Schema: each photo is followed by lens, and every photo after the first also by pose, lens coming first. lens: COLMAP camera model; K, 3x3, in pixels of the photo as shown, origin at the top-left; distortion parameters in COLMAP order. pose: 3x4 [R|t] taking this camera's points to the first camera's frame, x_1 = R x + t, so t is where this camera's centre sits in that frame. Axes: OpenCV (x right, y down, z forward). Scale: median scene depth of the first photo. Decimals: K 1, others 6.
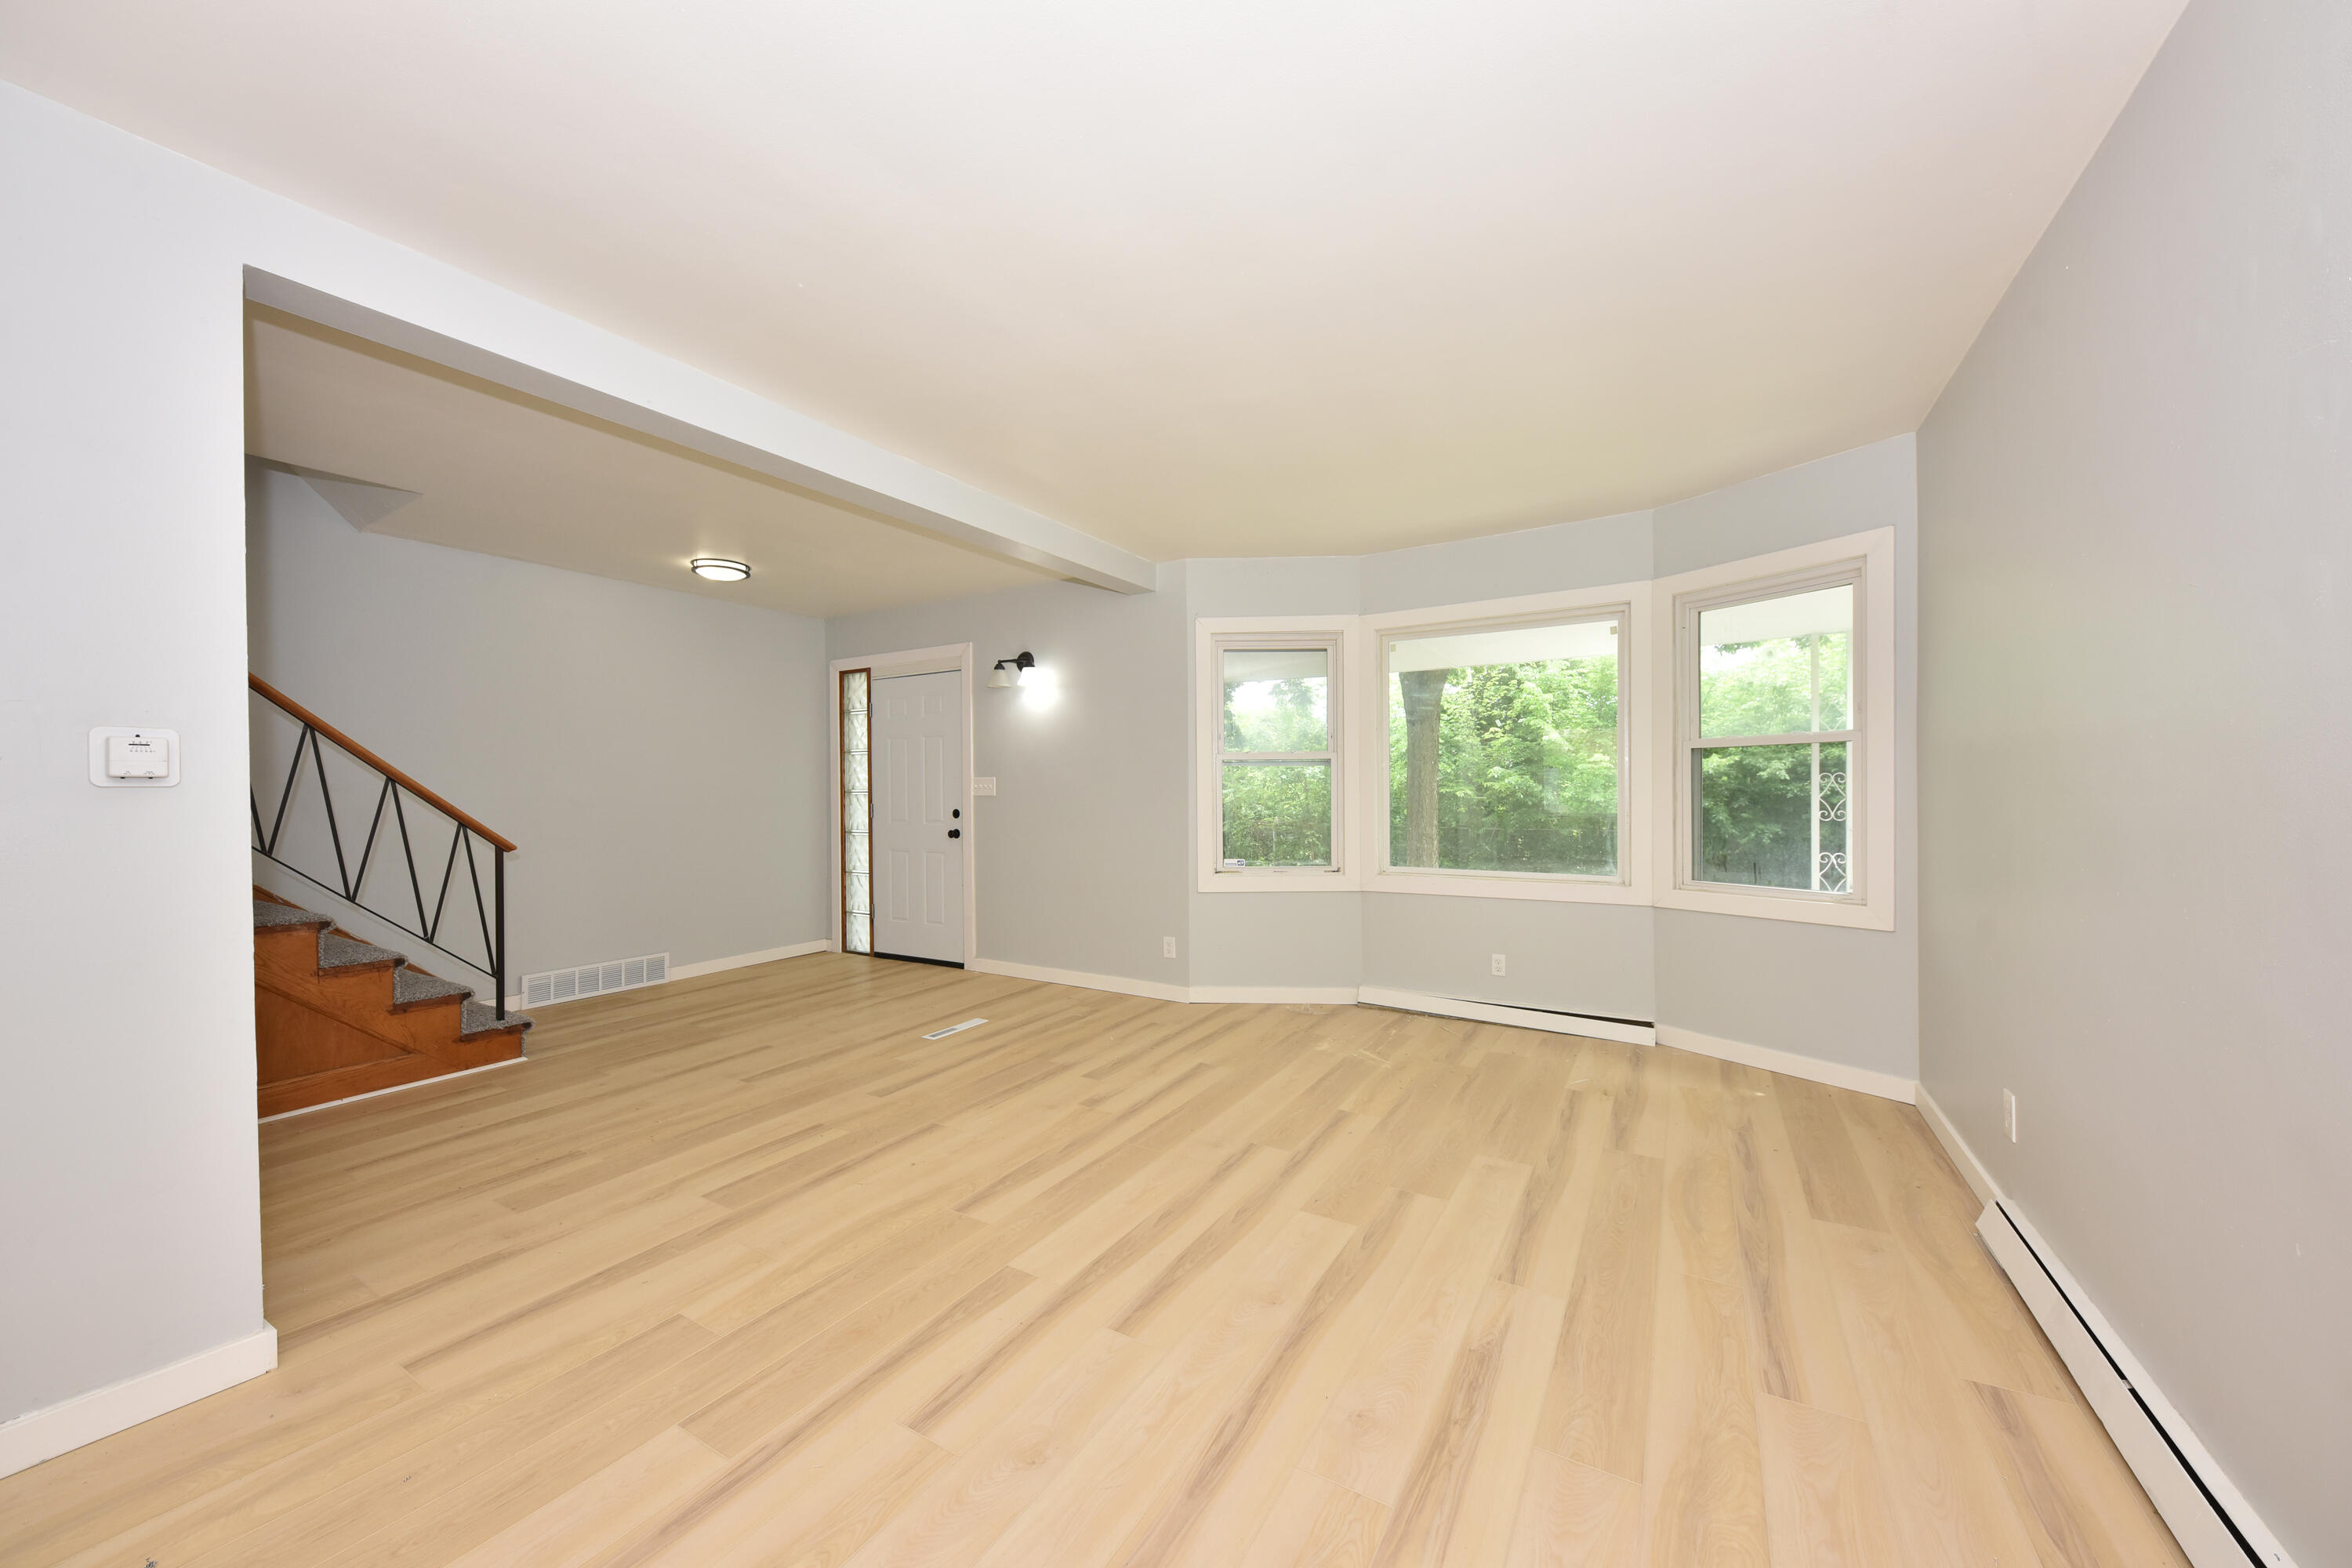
lens RADIAL K [[844.0, 0, 1181.1], [0, 844.0, 793.4], [0, 0, 1]] dist [0.008925, -0.000149]
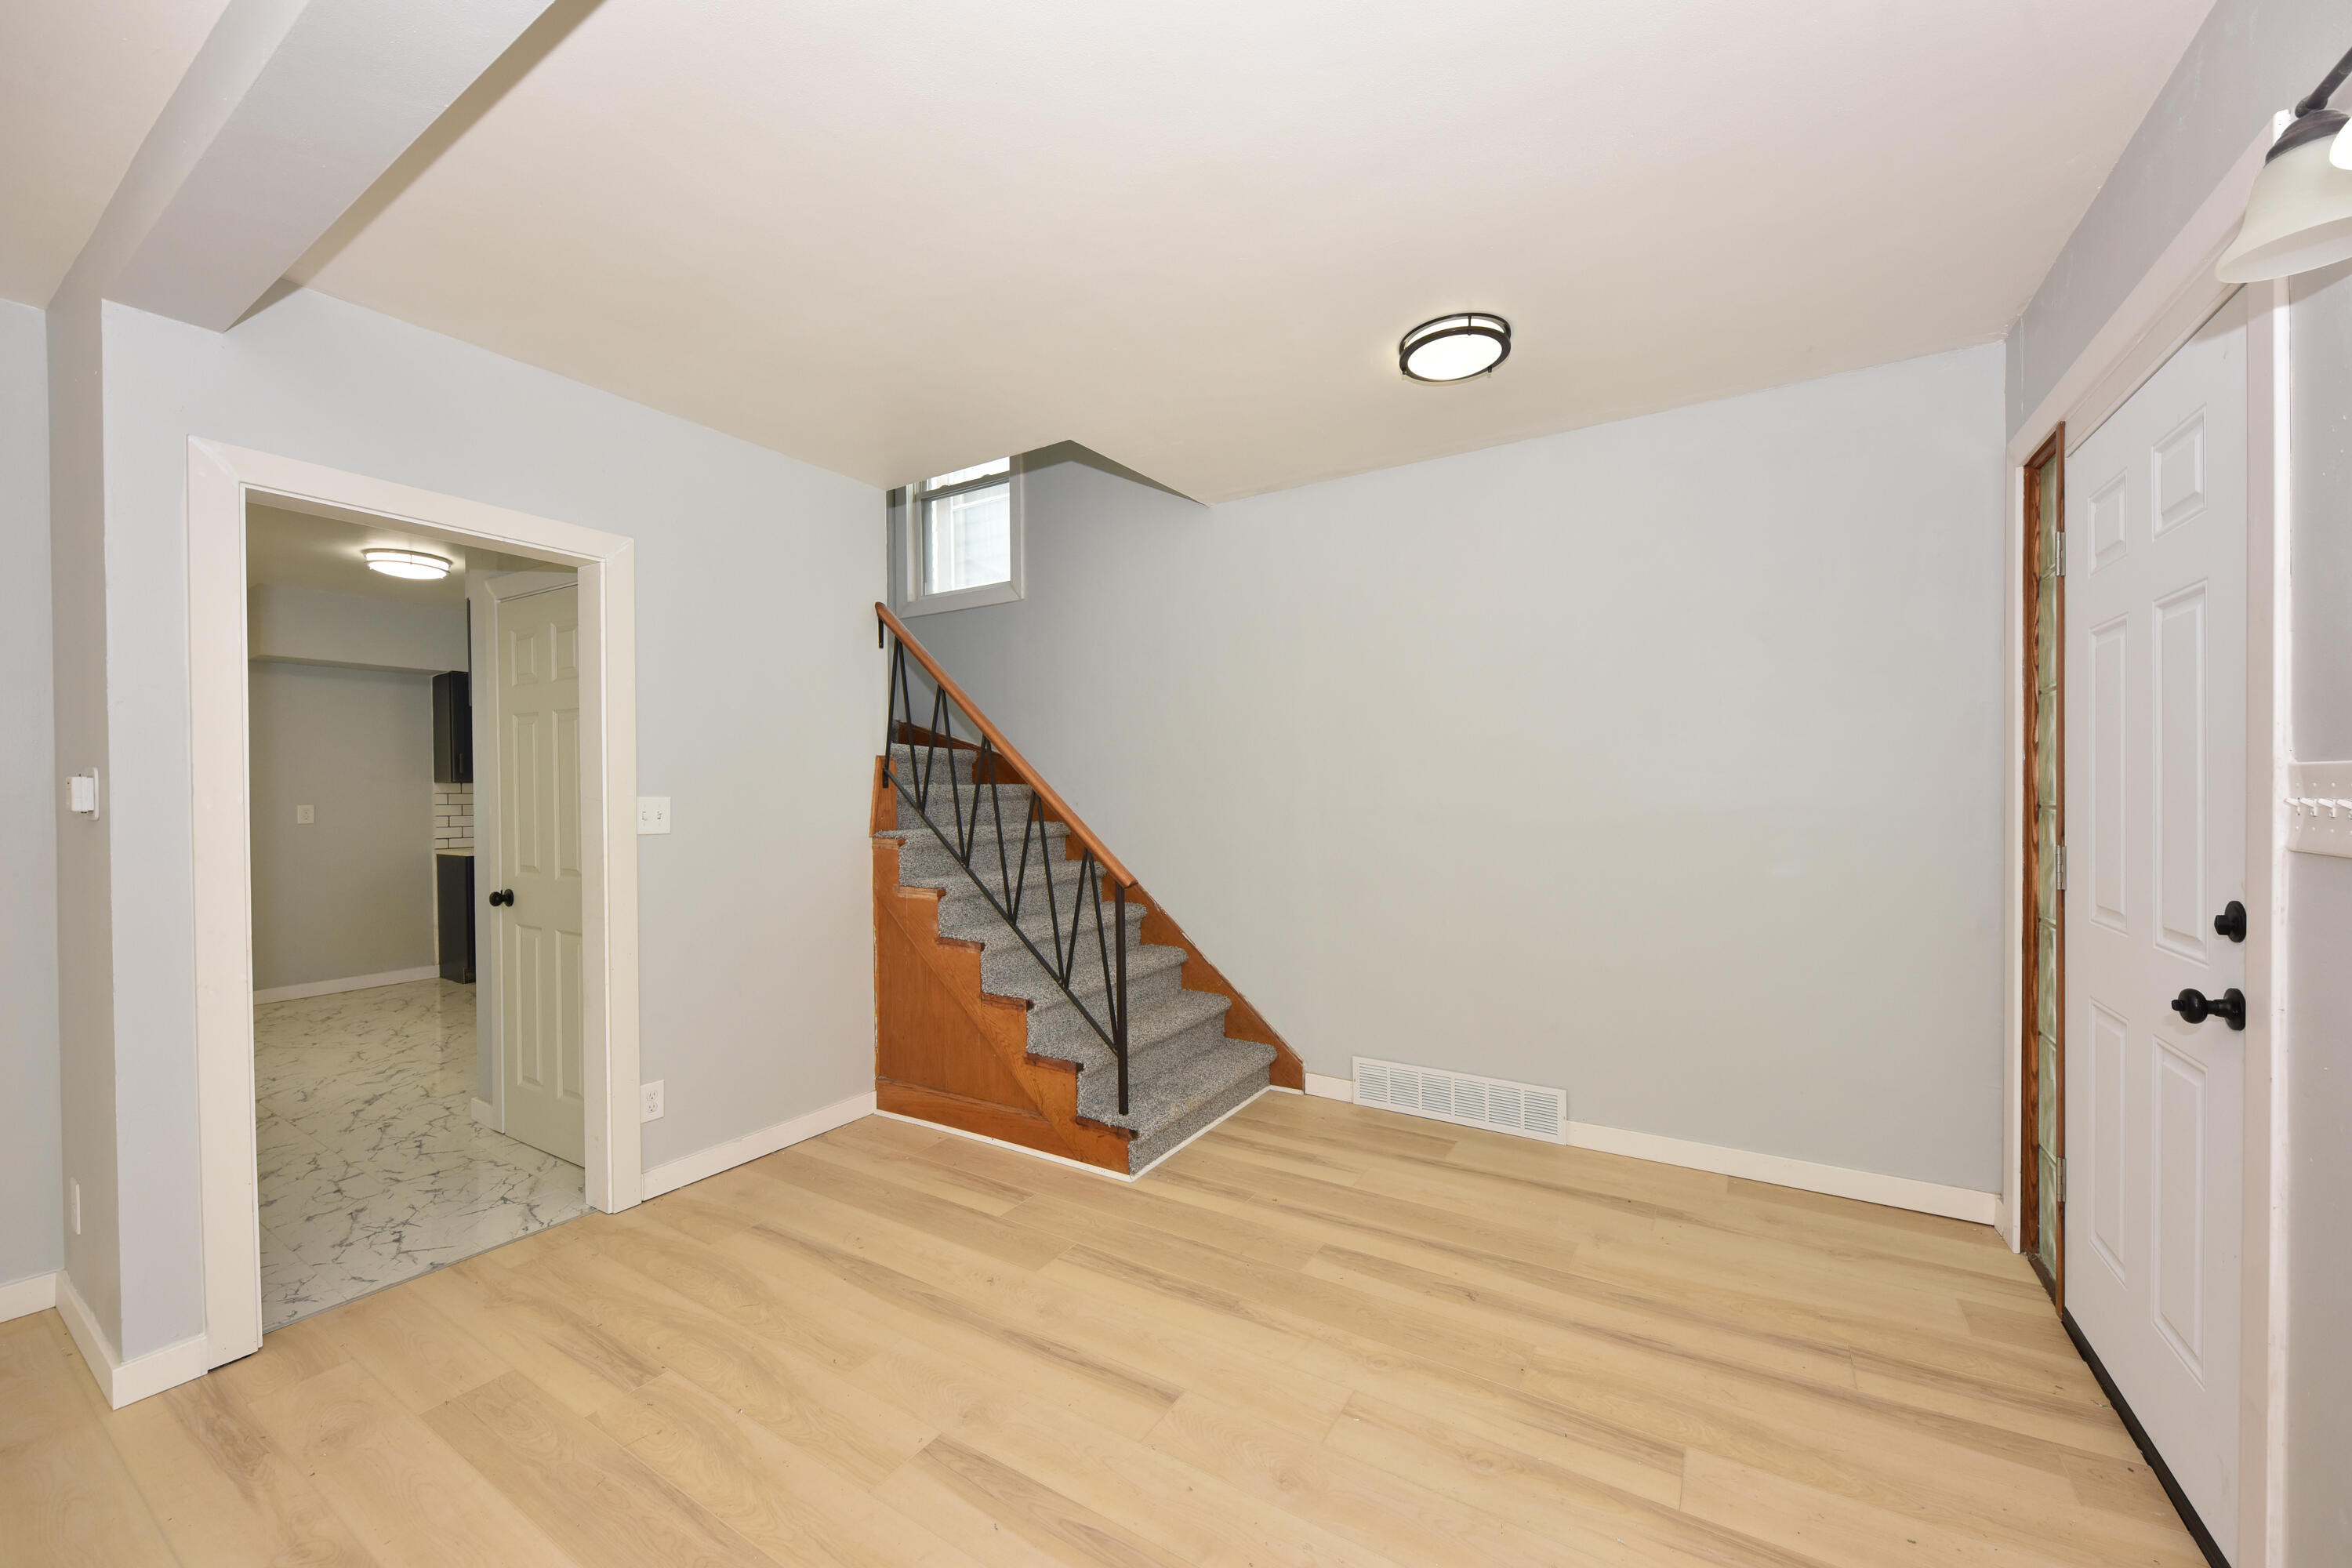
lens RADIAL K [[881.7, 0, 1182.3], [0, 881.7, 798.8], [0, 0, 1]] dist [0.011529, -0.006299]
pose [[-0.020386, 0.018739, -0.999617, -0.037941], [0.005996, 0.999809, 0.018620, -0.023368], [0.999774, -0.005615, -0.020495, 1.130982]]
